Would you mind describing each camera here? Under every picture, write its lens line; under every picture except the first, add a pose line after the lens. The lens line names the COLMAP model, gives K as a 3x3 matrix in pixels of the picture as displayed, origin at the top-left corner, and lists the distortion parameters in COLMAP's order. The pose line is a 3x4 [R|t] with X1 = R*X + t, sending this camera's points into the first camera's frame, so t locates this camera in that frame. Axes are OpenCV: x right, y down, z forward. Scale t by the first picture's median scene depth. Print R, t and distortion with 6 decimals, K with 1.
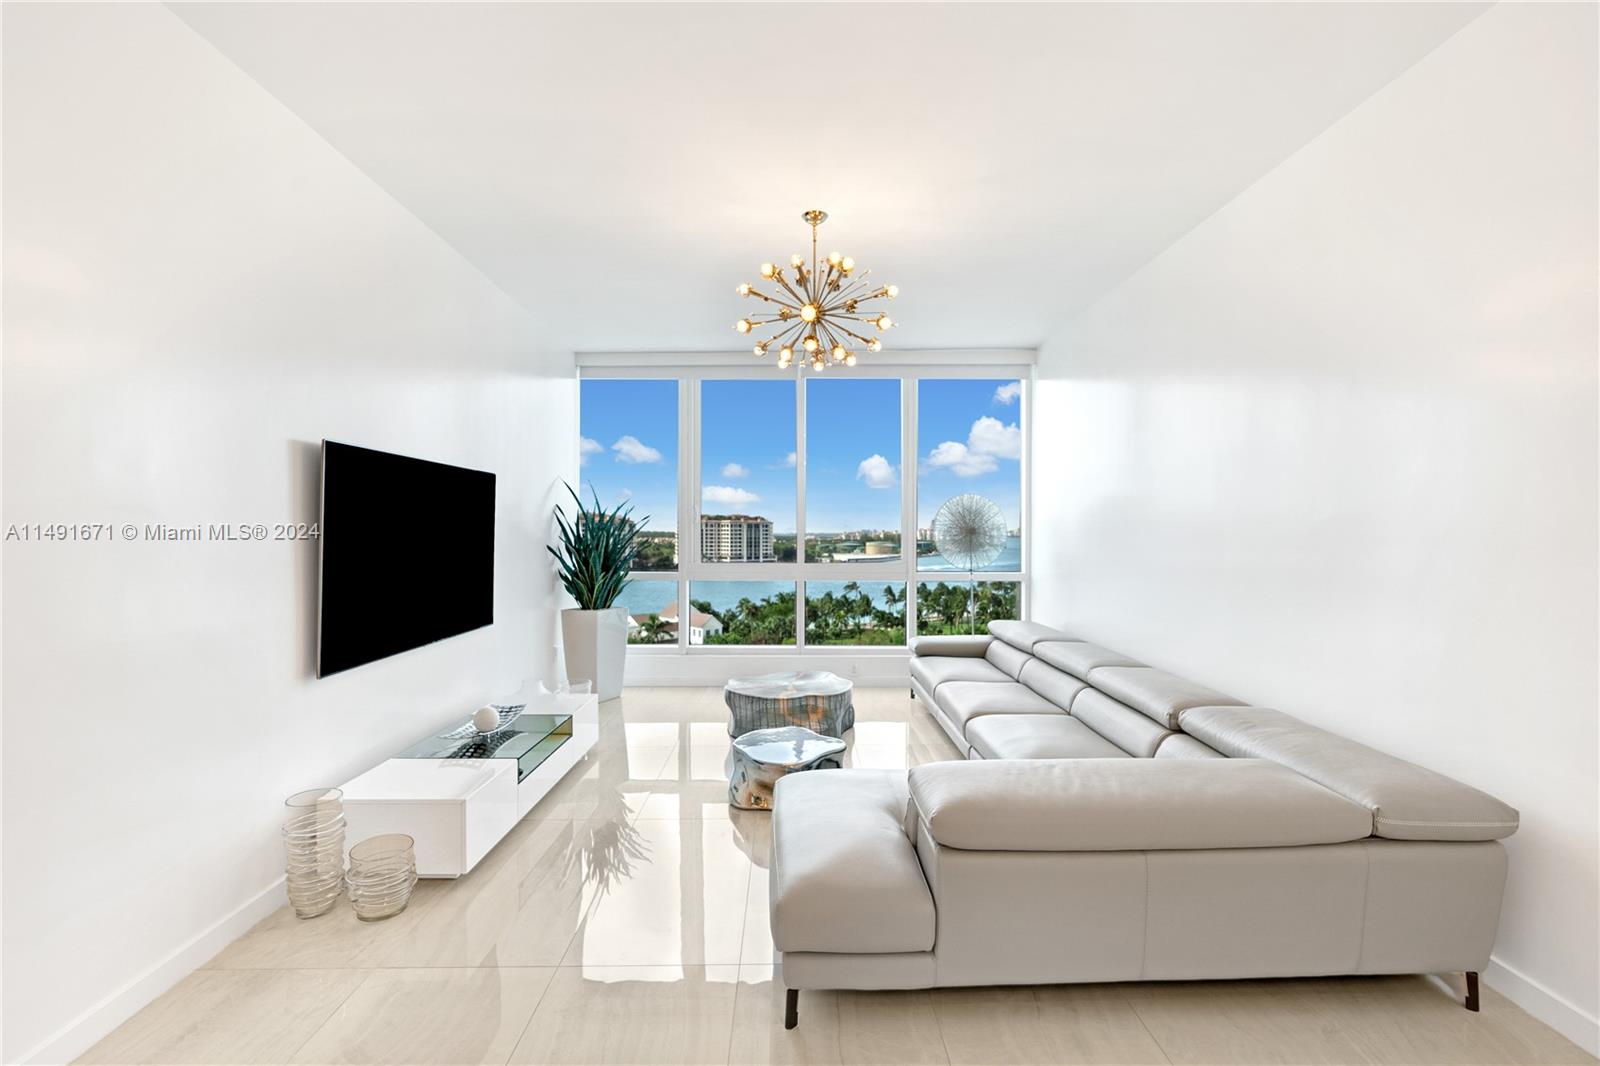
lens RADIAL K [[708.3, 0, 800.0], [0, 708.3, 533.0], [0, 0, 1]] dist [-0.003803, -0.000206]
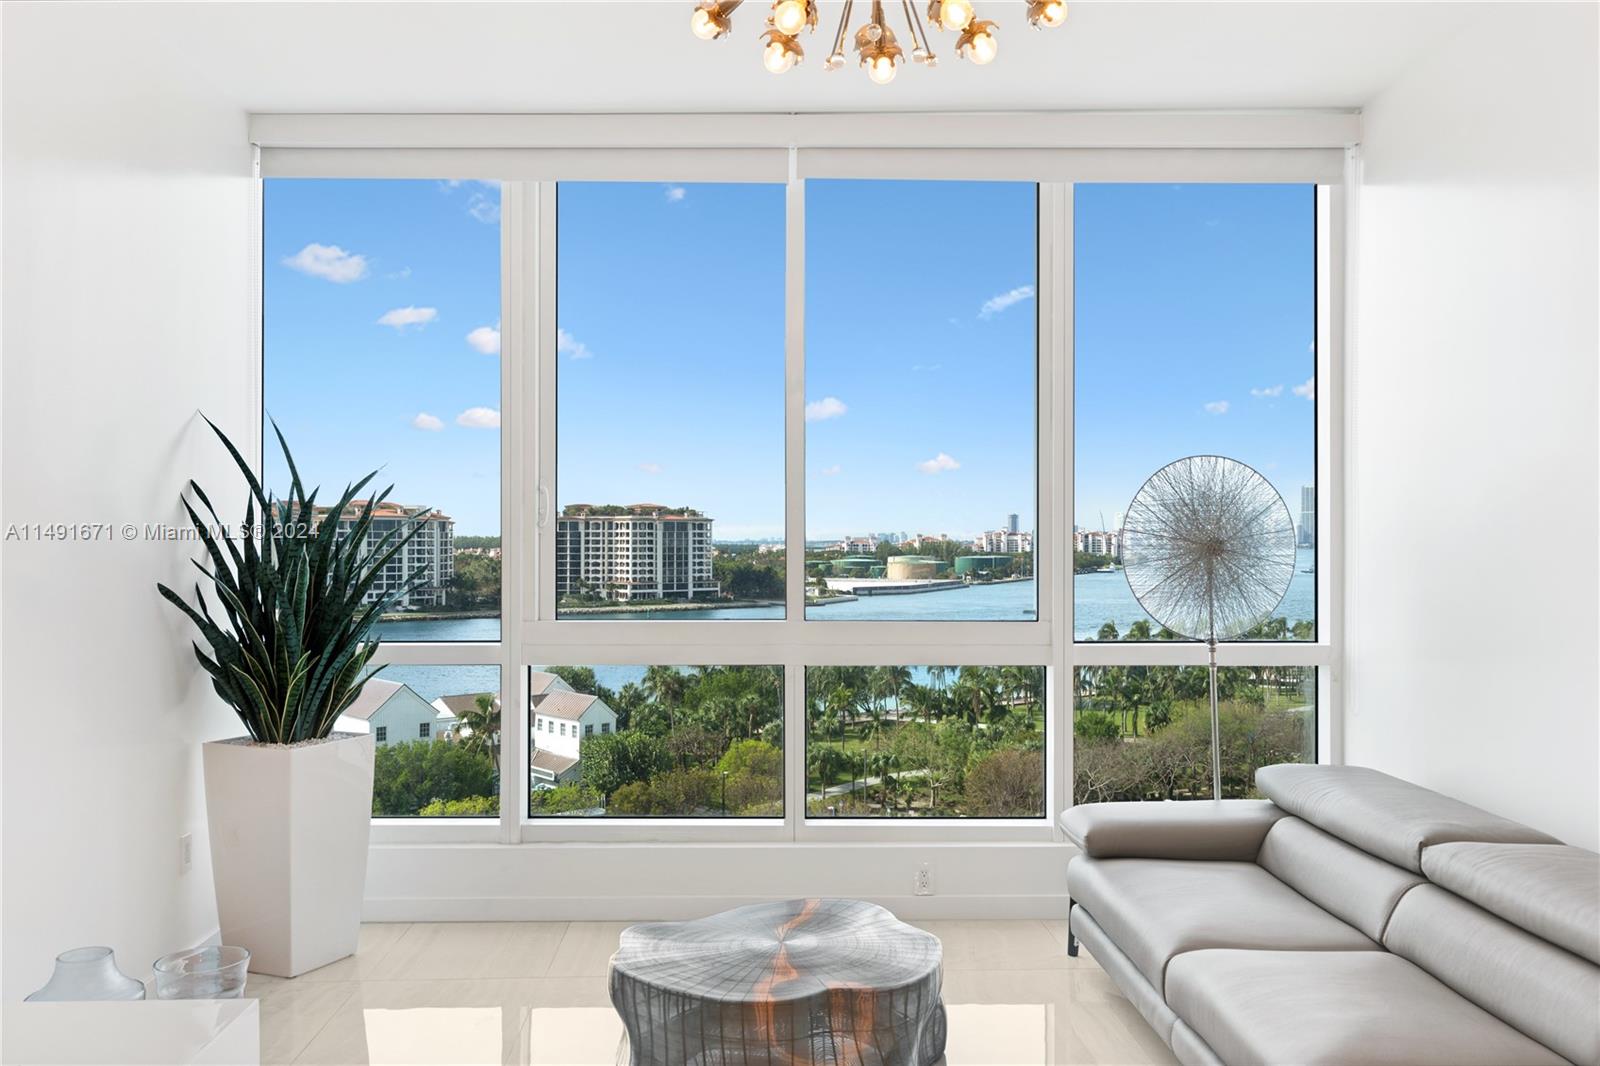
lens RADIAL K [[1342.6, 0, 800.0], [0, 1342.6, 533.0], [0, 0, 1]] dist [-0.000286, -0.003125]
pose [[0.999647, -0.000612, 0.026548, -0.018605], [0.000738, 0.999989, -0.004725, -0.006974], [-0.026545, 0.004743, 0.999636, 0.226808]]
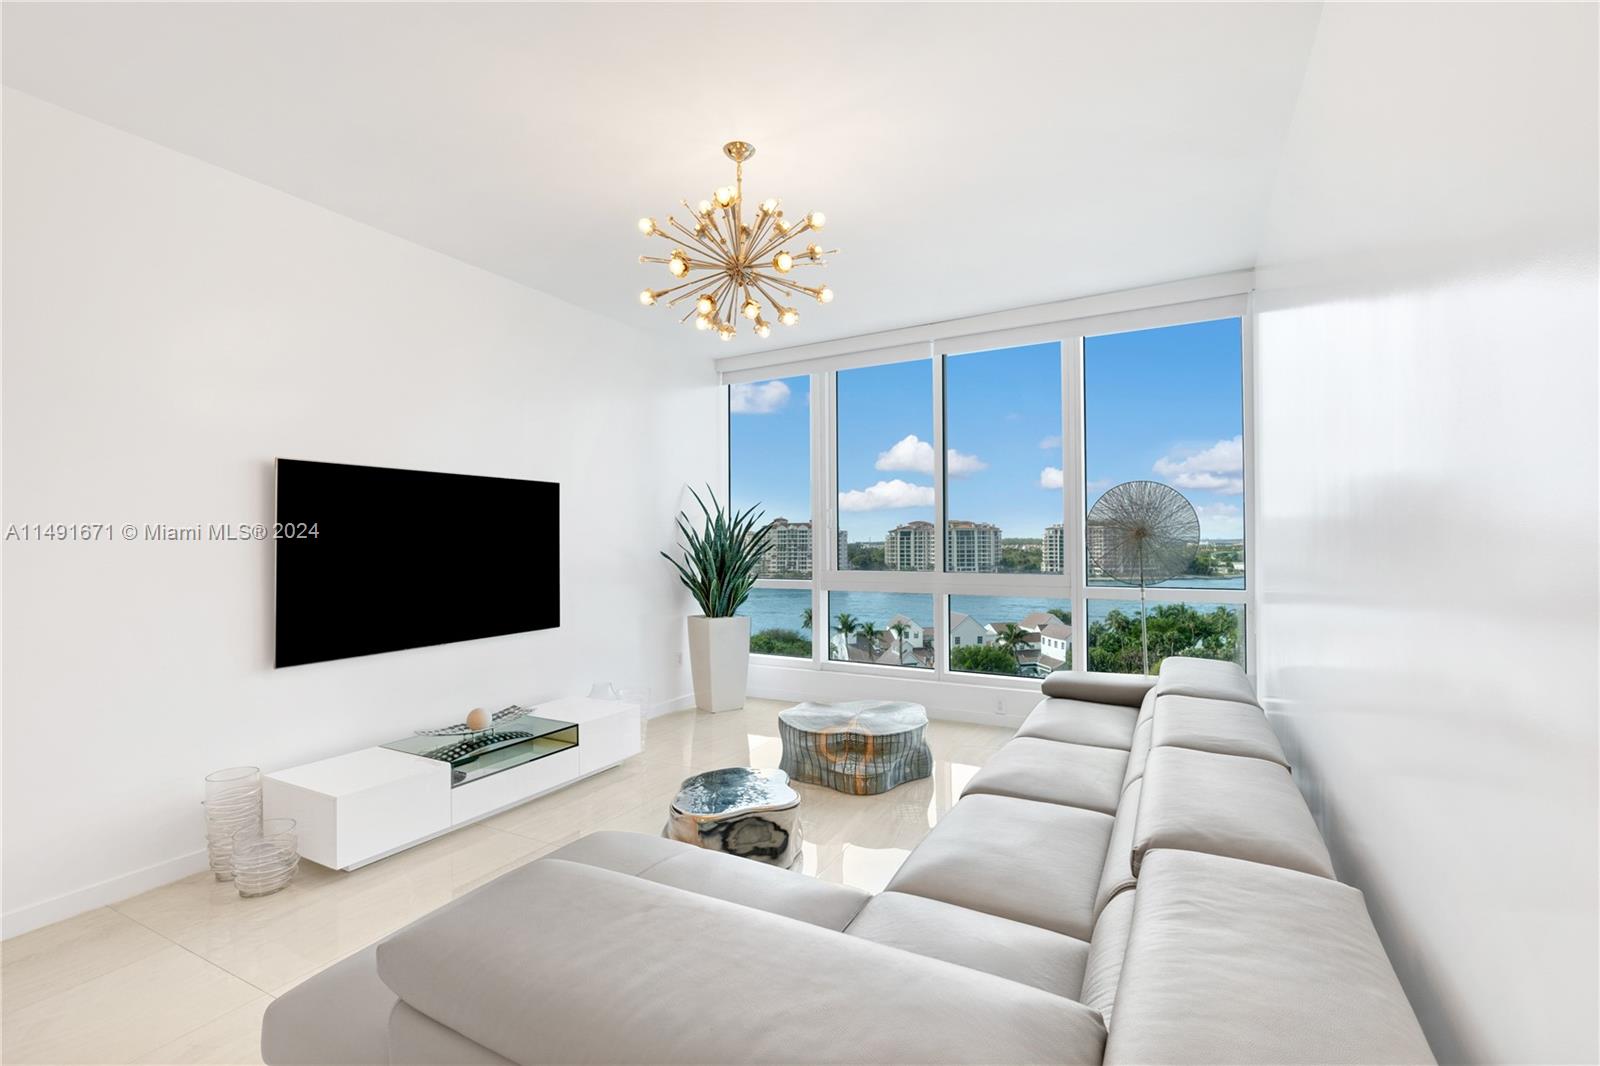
lens RADIAL K [[708.3, 0, 800.0], [0, 708.3, 533.0], [0, 0, 1]] dist [-0.003803, -0.000206]
pose [[0.879526, -0.012668, -0.475683, 0.280578], [0.007841, 0.999896, -0.012129, 0.004123], [0.475787, 0.006938, 0.879533, 0.188635]]
